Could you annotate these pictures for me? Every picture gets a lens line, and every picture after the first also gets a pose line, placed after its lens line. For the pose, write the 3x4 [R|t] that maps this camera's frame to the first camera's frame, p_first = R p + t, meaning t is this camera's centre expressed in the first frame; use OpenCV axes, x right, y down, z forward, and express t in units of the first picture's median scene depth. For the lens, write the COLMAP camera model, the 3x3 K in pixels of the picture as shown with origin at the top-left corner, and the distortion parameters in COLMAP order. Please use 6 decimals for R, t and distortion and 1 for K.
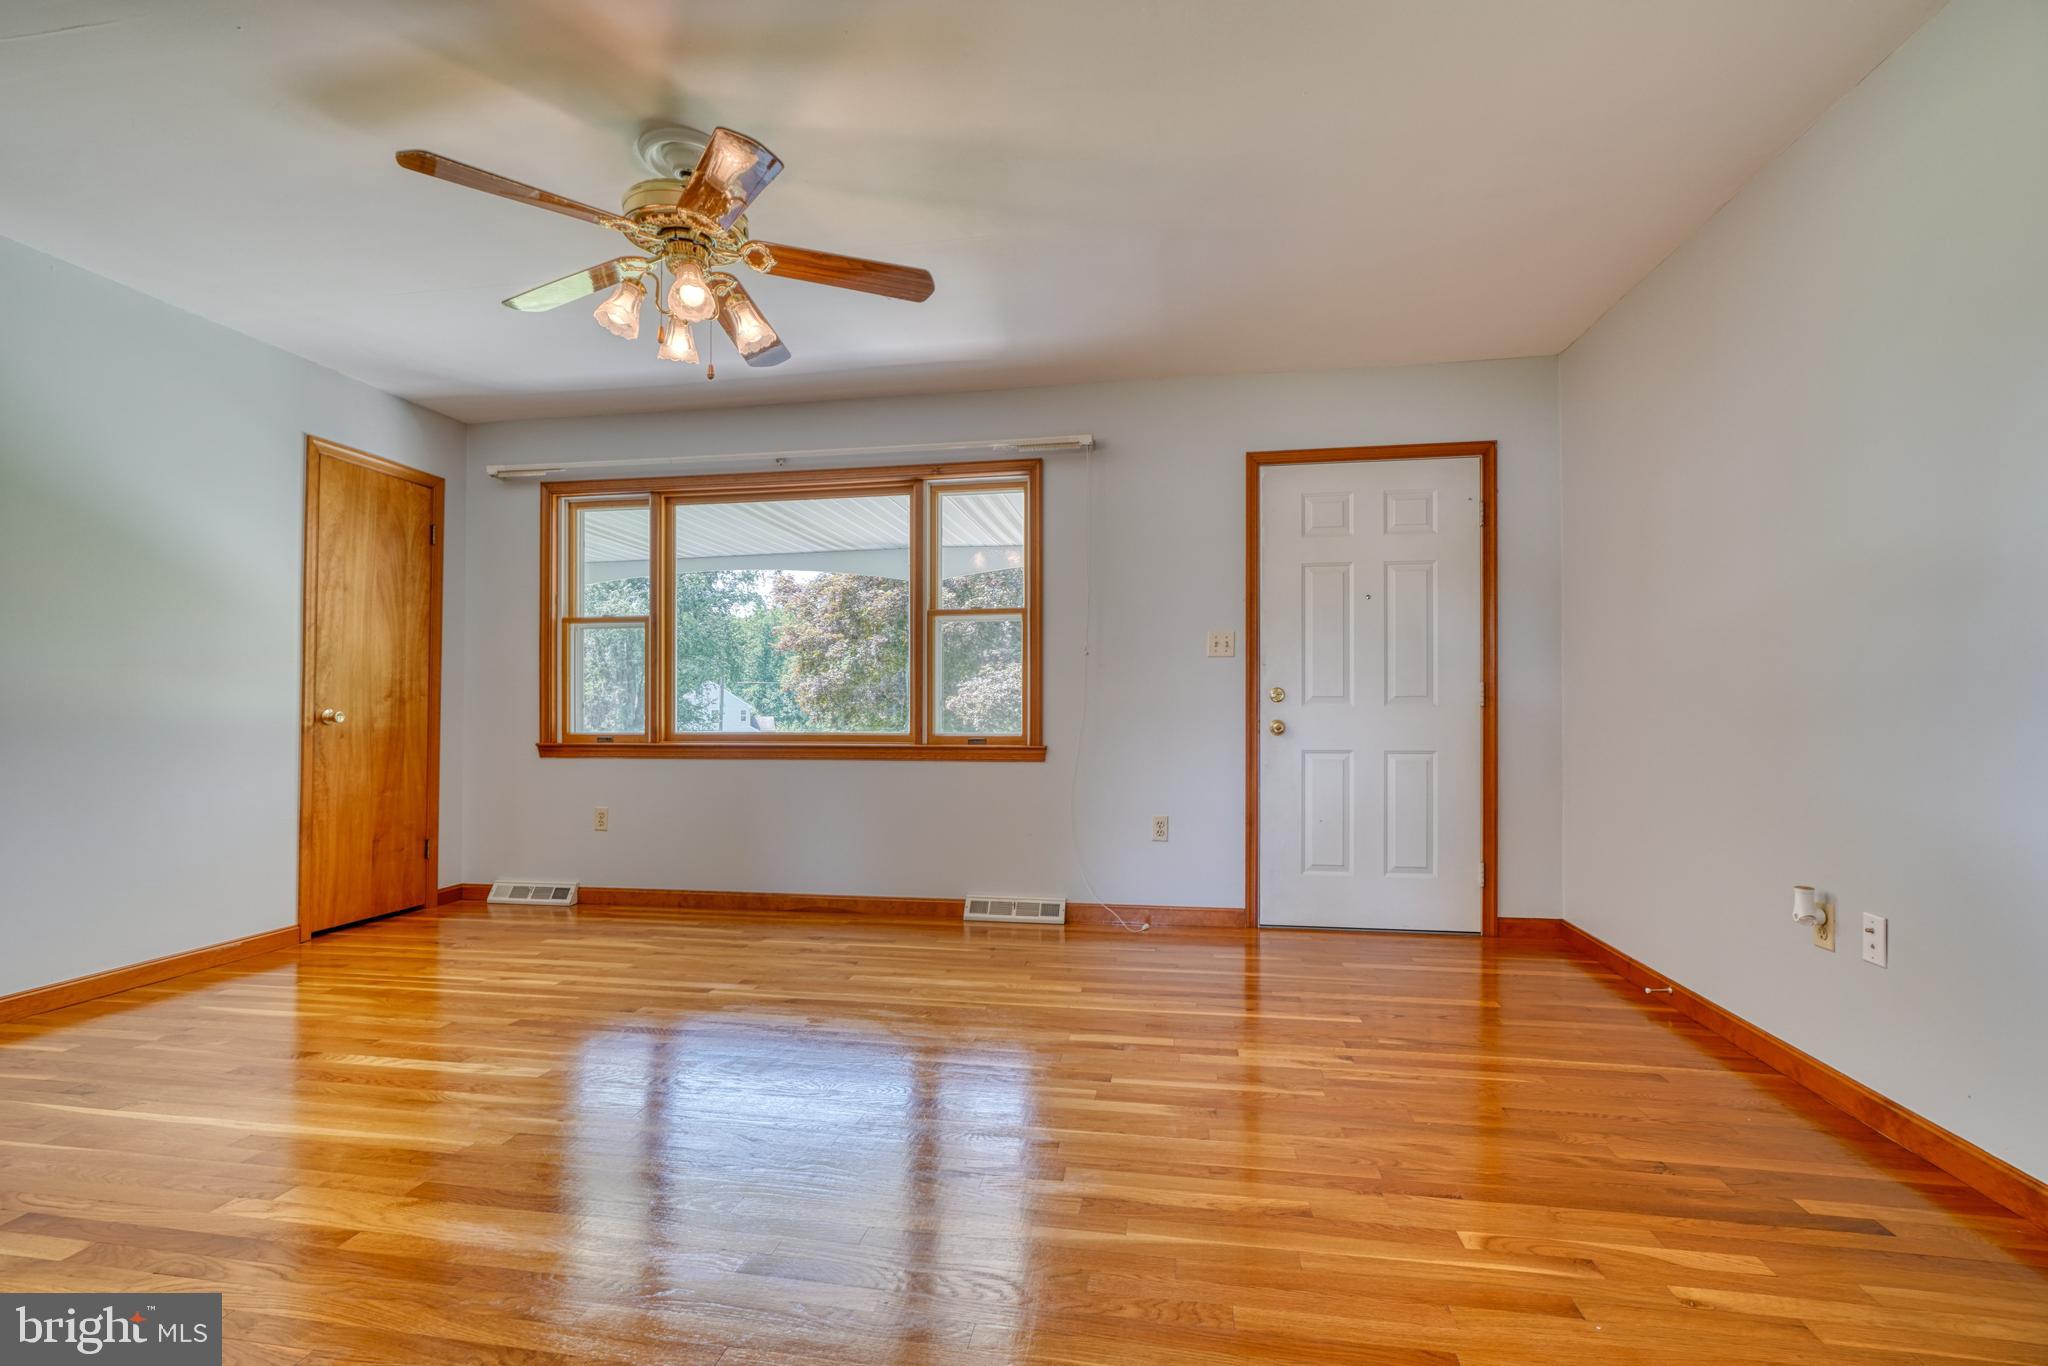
lens RADIAL K [[918.7, 0, 1021.5], [0, 918.7, 693.5], [0, 0, 1]] dist [-0.013430, 0.004868]
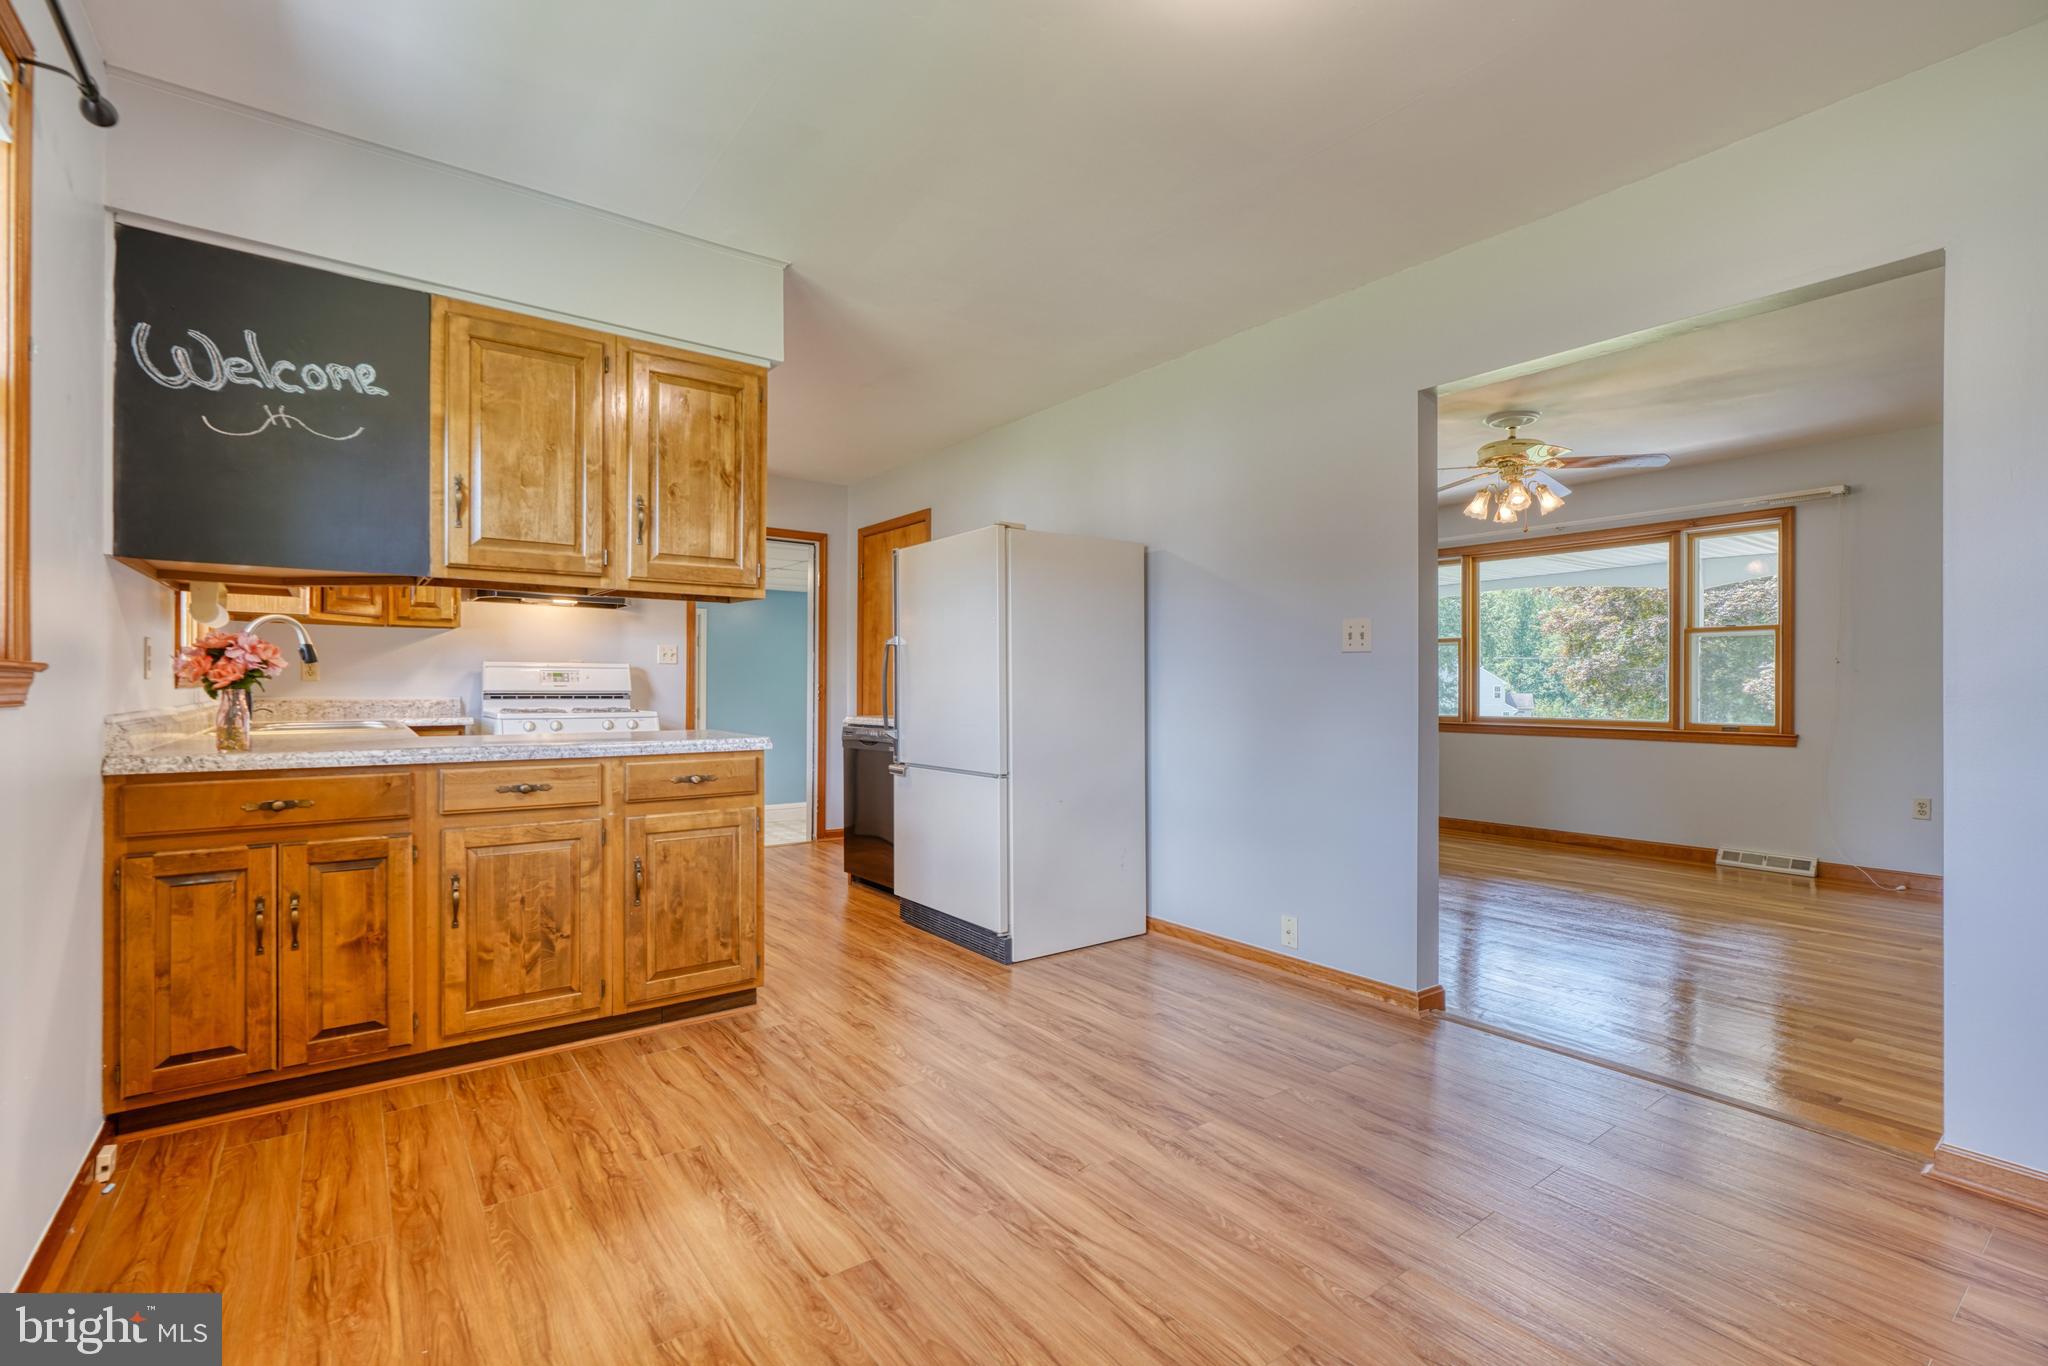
lens RADIAL K [[918.7, 0, 1019.4], [0, 918.7, 687.9], [0, 0, 1]] dist [-0.013430, 0.004868]
pose [[0.715650, 0.006041, -0.698433, 0.135836], [0.008586, 0.999811, 0.017446, -0.037850], [0.698407, -0.018482, 0.715463, -0.636453]]
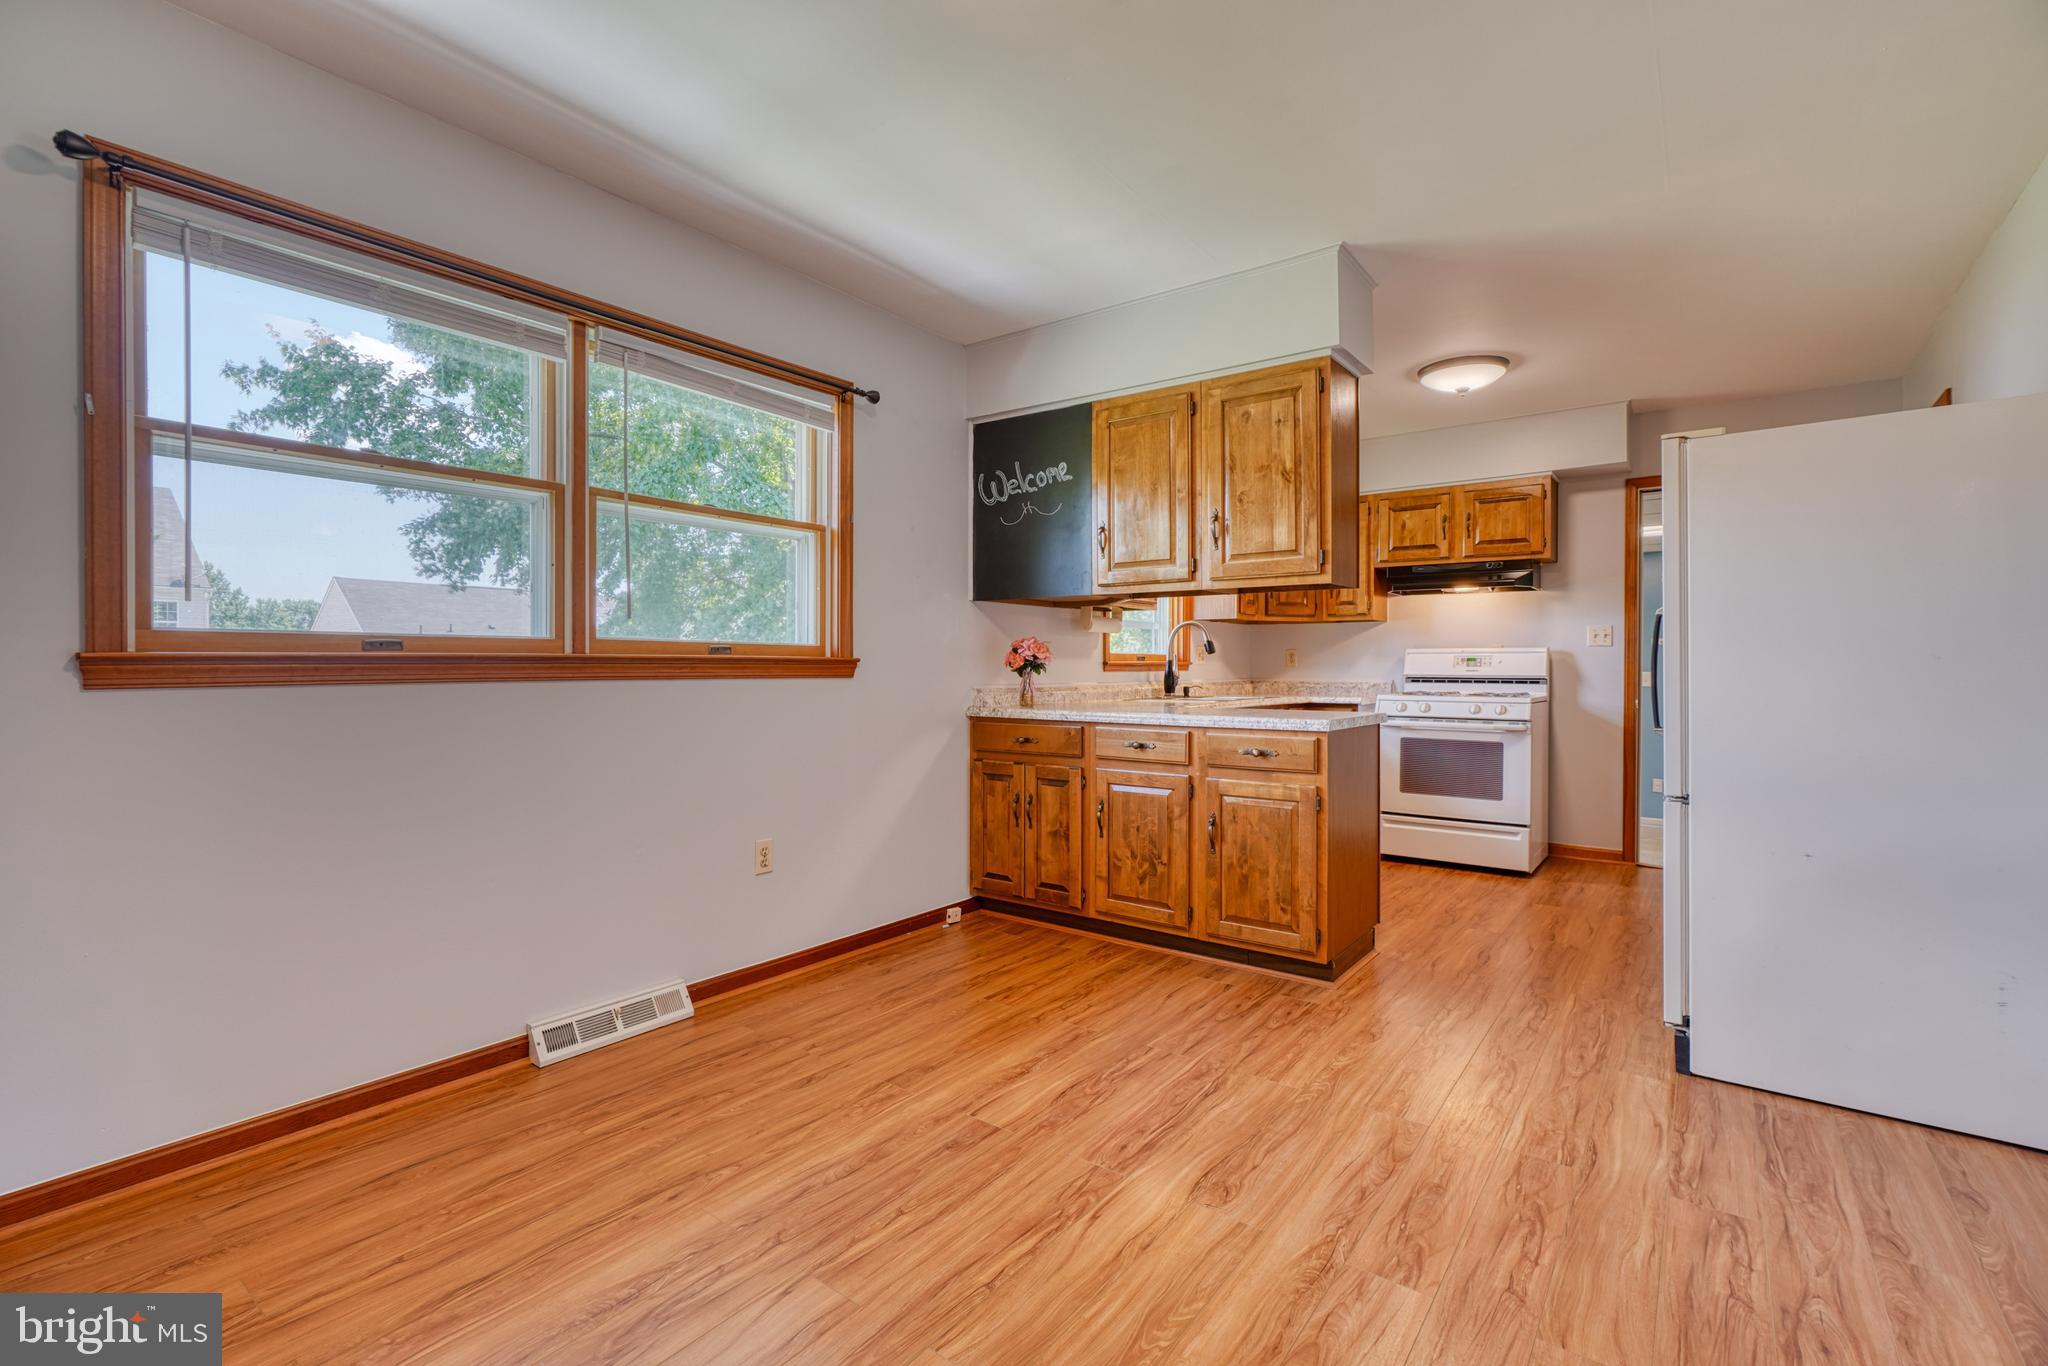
lens RADIAL K [[918.7, 0, 1014.2], [0, 918.7, 667.3], [0, 0, 1]] dist [-0.013430, 0.004868]
pose [[-0.475513, 0.000000, -0.879708, 0.247817], [0.014917, 0.999856, -0.008063, -0.028075], [0.879582, -0.016957, -0.475445, -0.148625]]
